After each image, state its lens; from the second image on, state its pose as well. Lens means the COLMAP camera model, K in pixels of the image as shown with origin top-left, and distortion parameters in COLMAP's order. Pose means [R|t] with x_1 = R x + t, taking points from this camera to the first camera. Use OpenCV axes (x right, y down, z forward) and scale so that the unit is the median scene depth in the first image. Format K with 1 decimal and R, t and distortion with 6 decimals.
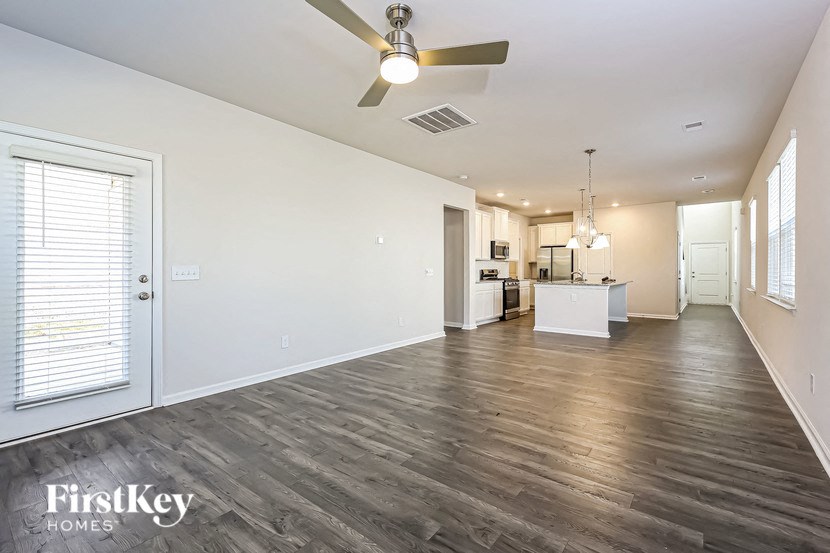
lens RADIAL K [[369.6, 0, 416.6], [0, 369.6, 270.7], [0, 0, 1]] dist [-0.000870, 0.000135]
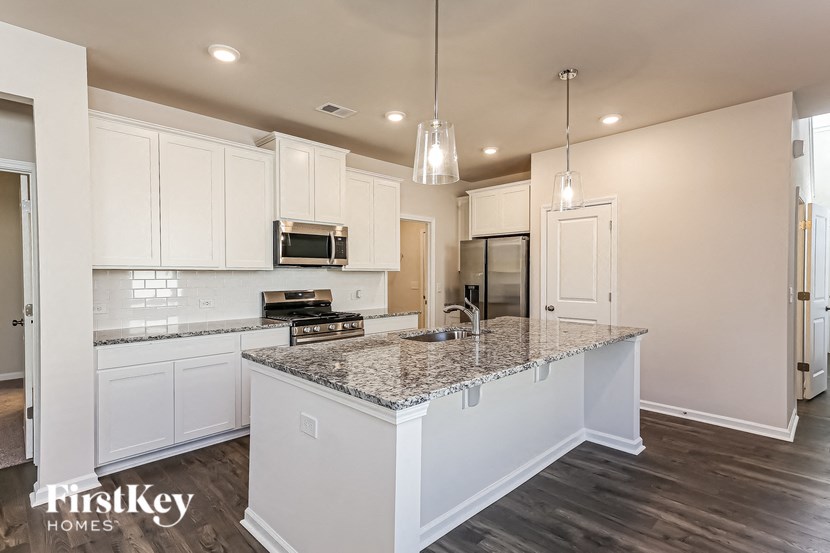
lens RADIAL K [[408.1, 0, 413.9], [0, 408.1, 280.1], [0, 0, 1]] dist [0.005714, 0.000664]
pose [[0.993133, 0.002061, -0.116974, 0.403568], [0.000018, 0.999842, 0.017769, -0.025128], [0.116992, -0.017649, 0.992976, 0.585720]]
